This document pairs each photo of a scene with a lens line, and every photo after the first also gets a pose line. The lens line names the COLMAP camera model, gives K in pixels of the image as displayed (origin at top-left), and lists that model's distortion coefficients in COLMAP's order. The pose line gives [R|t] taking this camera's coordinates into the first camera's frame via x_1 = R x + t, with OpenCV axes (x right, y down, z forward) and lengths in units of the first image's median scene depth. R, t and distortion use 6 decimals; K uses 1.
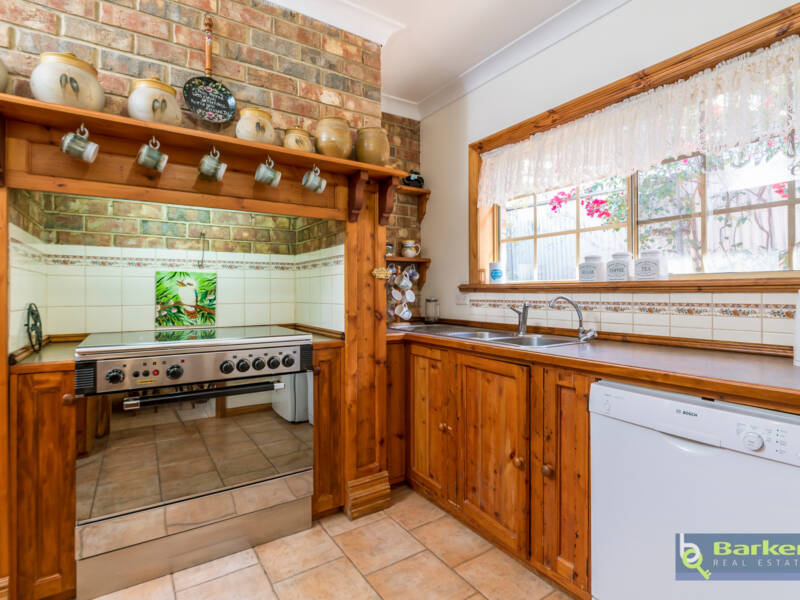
lens RADIAL K [[417.1, 0, 398.0], [0, 417.1, 290.9], [0, 0, 1]] dist [-0.001150, -0.000143]
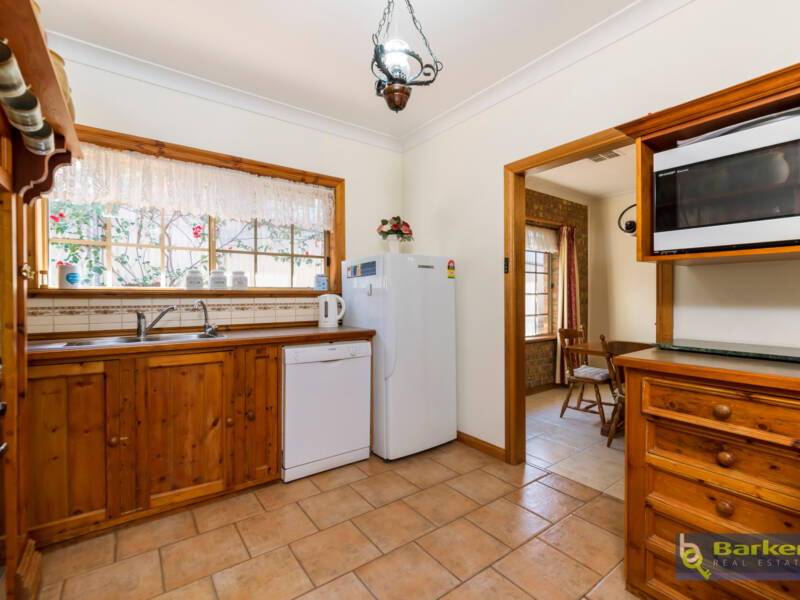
lens RADIAL K [[373.3, 0, 400.0], [0, 373.3, 300.0], [0, 0, 1]] dist [-0.000538, 0.000123]
pose [[-0.047167, -0.010588, 0.998831, -0.835535], [-0.003850, 0.999938, 0.010418, -0.003581], [-0.998880, -0.003354, -0.047205, 0.438166]]
